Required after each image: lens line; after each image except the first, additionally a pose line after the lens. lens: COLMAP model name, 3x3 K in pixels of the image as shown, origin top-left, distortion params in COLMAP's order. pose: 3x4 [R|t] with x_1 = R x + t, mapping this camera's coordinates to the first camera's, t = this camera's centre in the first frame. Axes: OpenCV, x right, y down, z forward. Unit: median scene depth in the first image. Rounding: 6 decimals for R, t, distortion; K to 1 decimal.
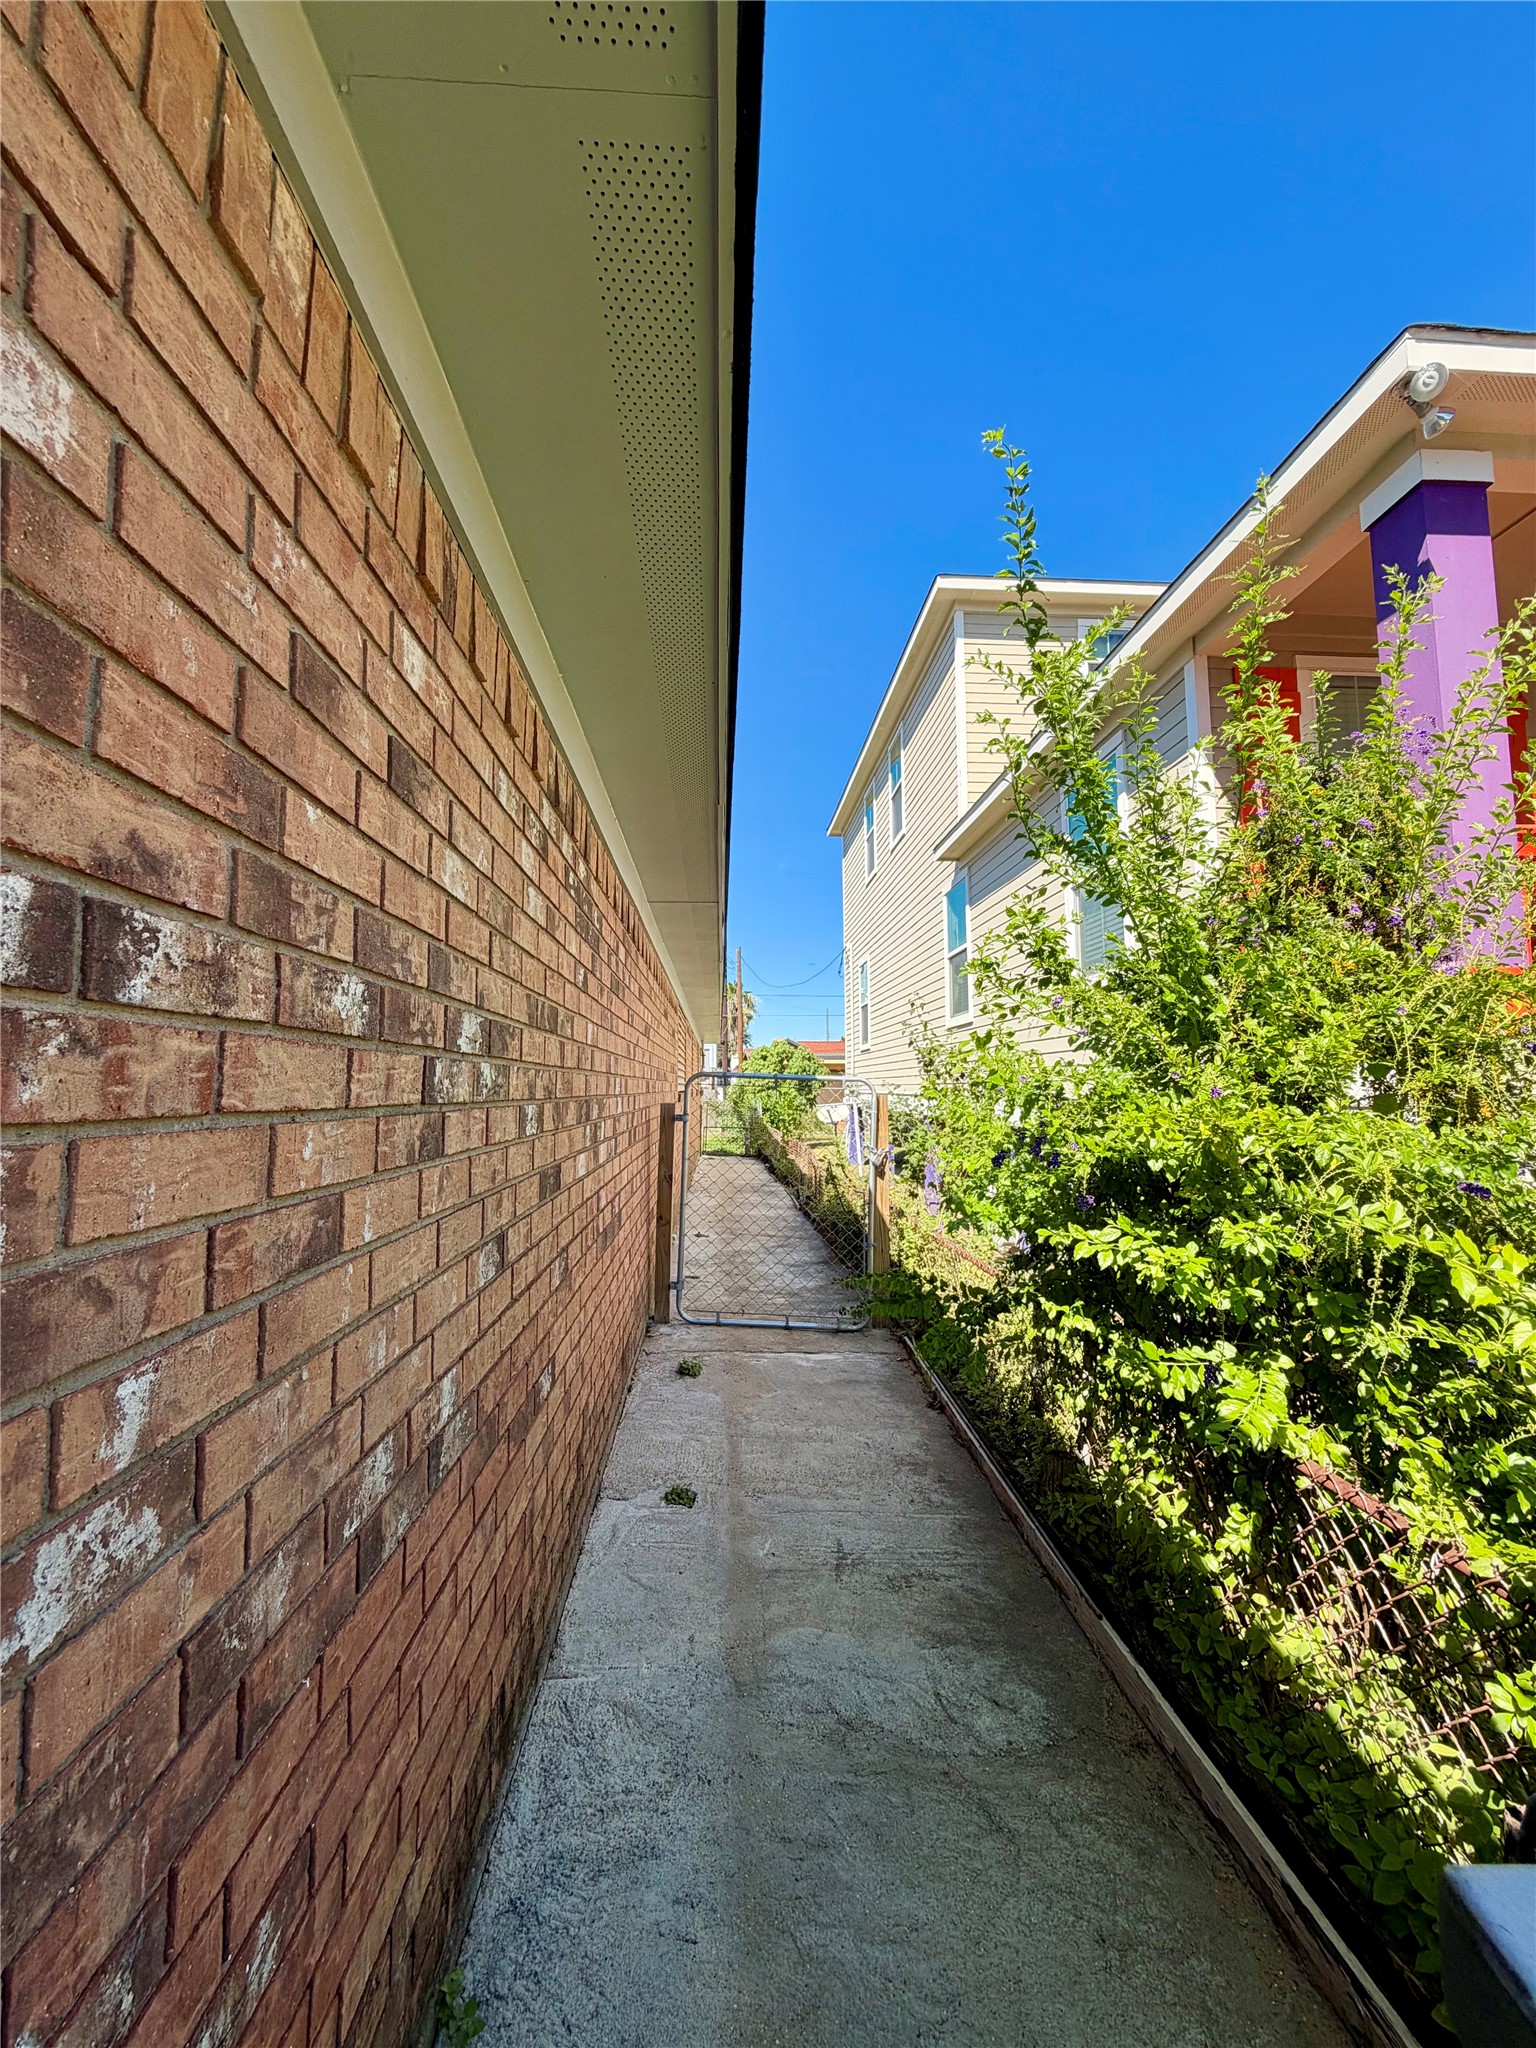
lens RADIAL K [[819.2, 0, 763.6], [0, 819.2, 1021.6], [0, 0, 1]] dist [-0.000295, 0.000279]
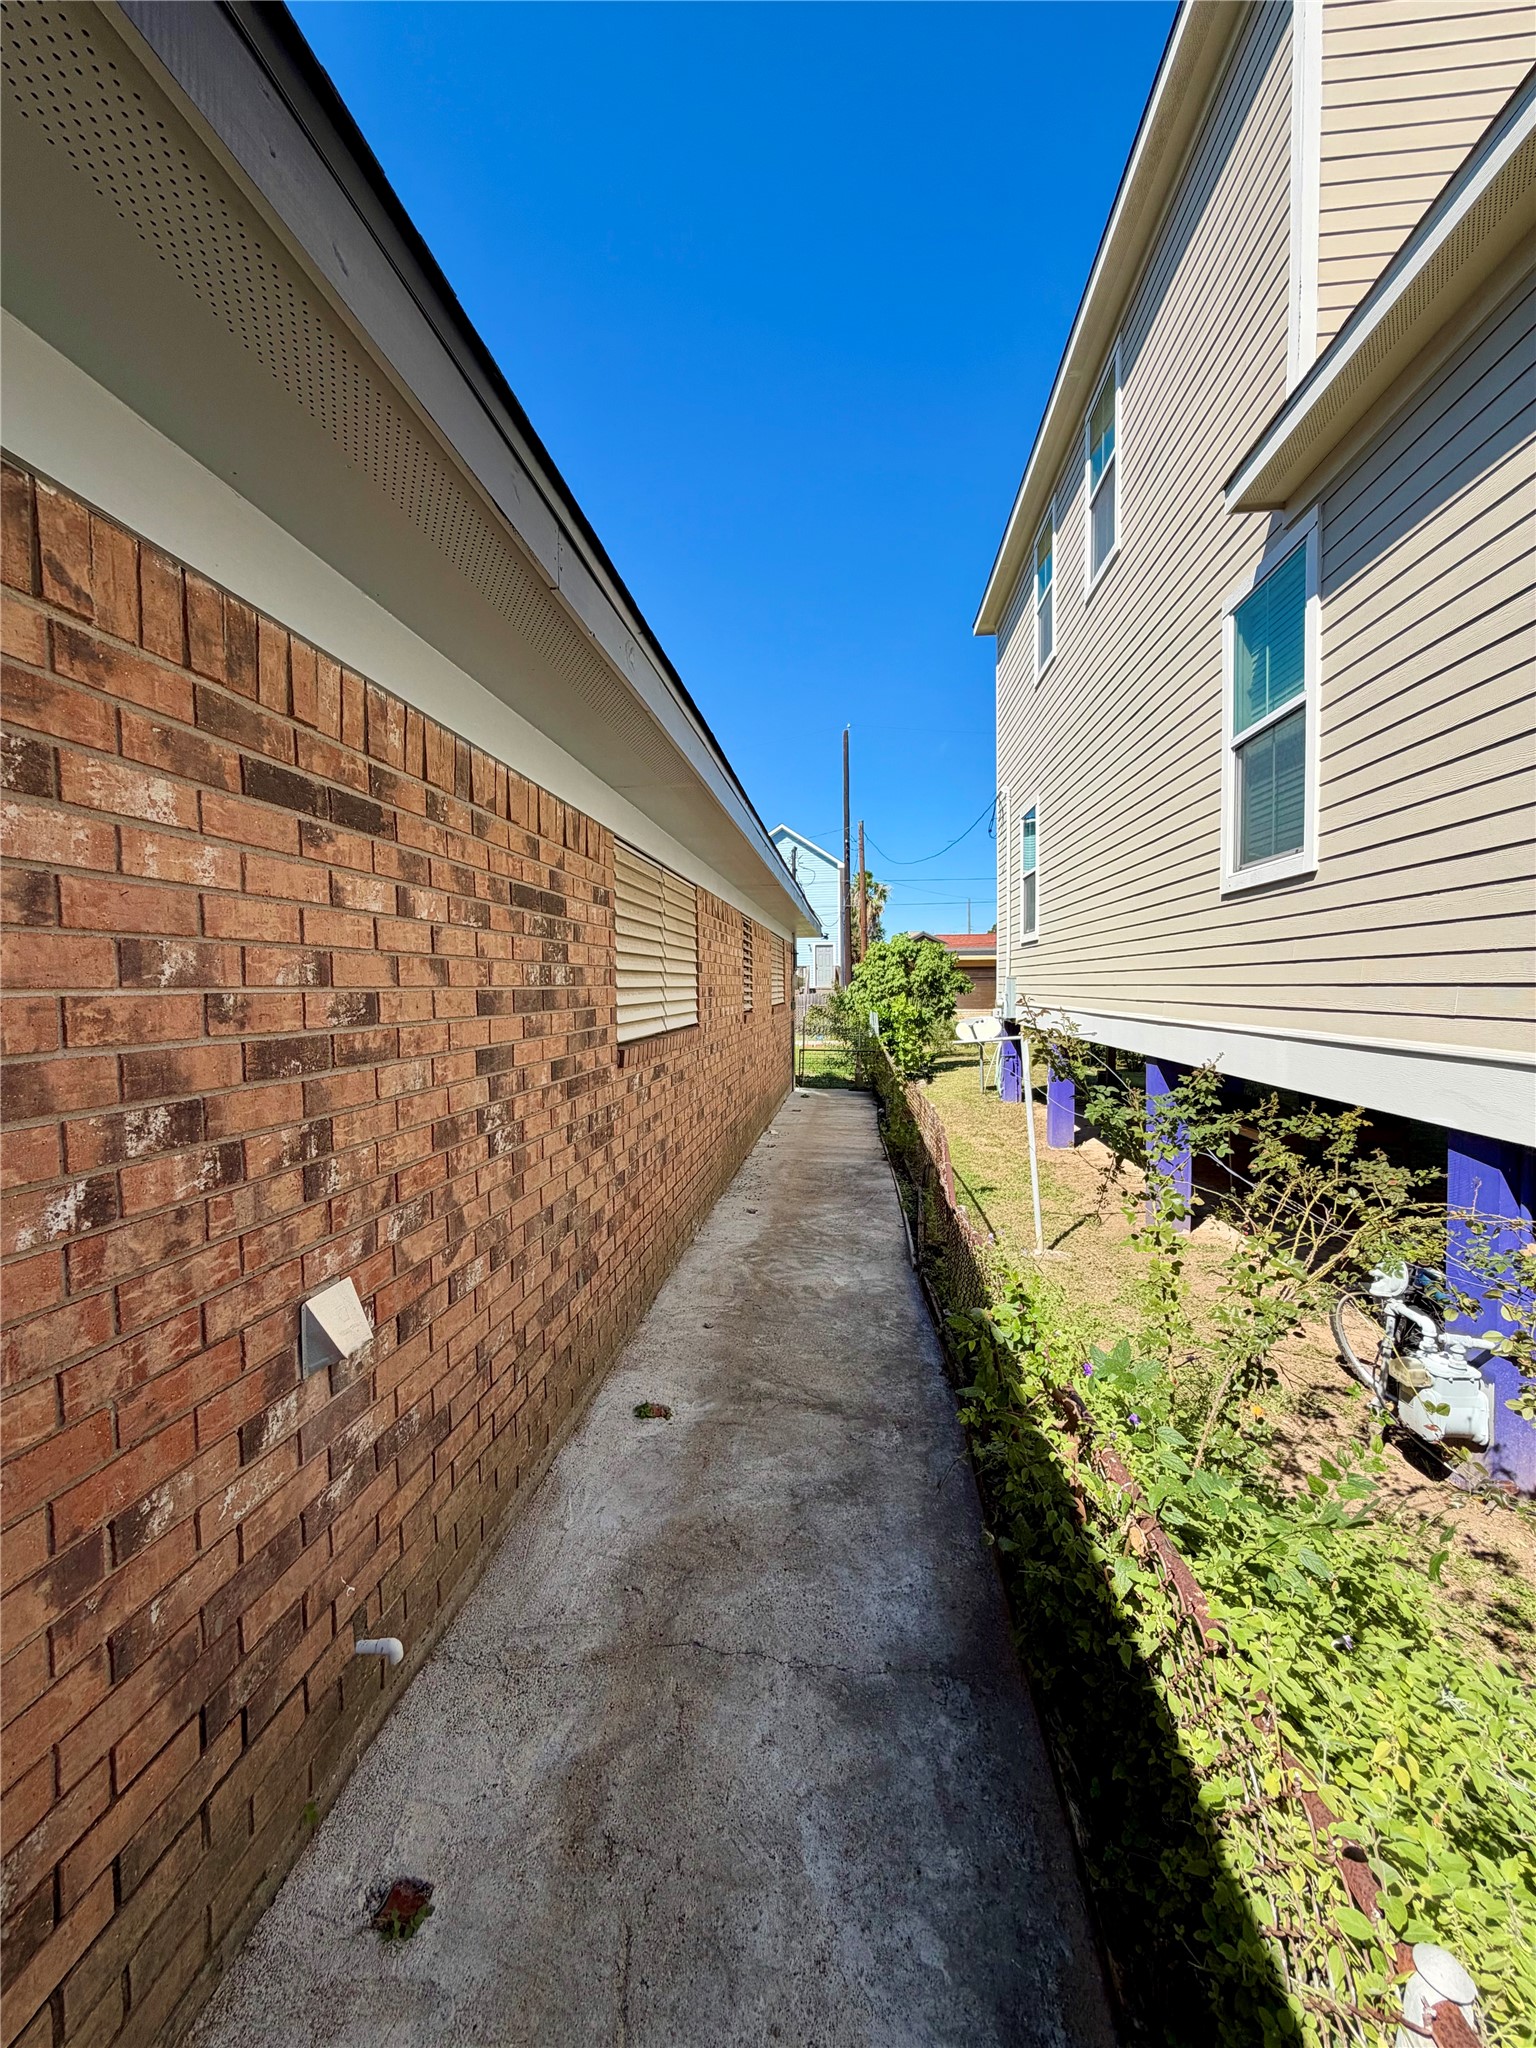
lens RADIAL K [[819.2, 0, 770.8], [0, 819.2, 1023.6], [0, 0, 1]] dist [-0.000295, 0.000279]
pose [[0.987085, 0.000675, -0.160196, 0.023708], [0.019786, 0.991821, 0.126097, 0.011717], [0.158971, -0.127638, 0.978998, 0.314649]]
